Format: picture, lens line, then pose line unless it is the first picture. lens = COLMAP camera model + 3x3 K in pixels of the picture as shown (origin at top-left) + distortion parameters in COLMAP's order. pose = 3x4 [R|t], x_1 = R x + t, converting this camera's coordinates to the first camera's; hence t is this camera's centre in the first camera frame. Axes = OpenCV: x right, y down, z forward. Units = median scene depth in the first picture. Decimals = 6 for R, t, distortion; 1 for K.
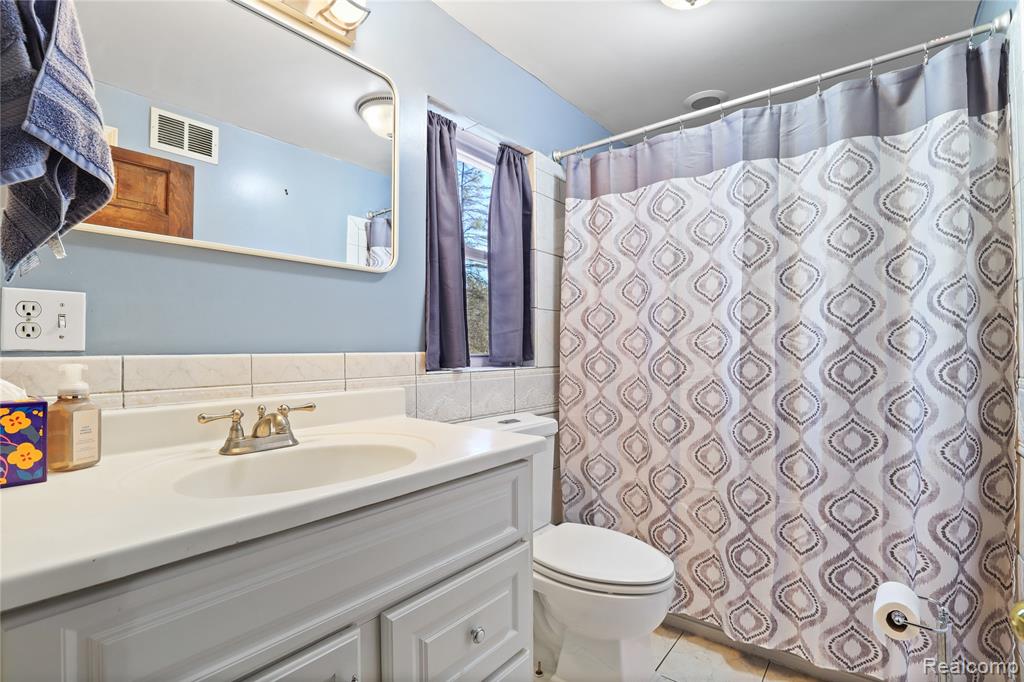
lens RADIAL K [[474.3, 0, 508.2], [0, 474.3, 340.1], [0, 0, 1]] dist [-0.031954, 0.002891]
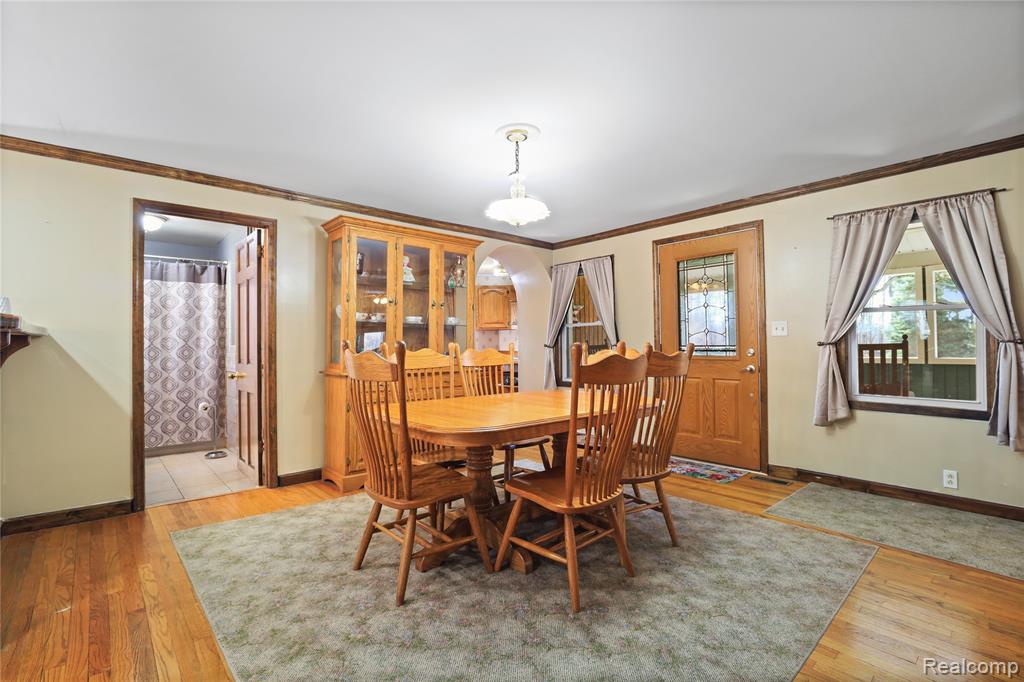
lens RADIAL K [[474.3, 0, 509.8], [0, 474.3, 340.2], [0, 0, 1]] dist [-0.031954, 0.002891]
pose [[0.166303, 0.011961, 0.986002, -2.166575], [-0.009609, 0.999899, -0.010509, -0.009114], [-0.986028, -0.007726, 0.166401, -1.830745]]
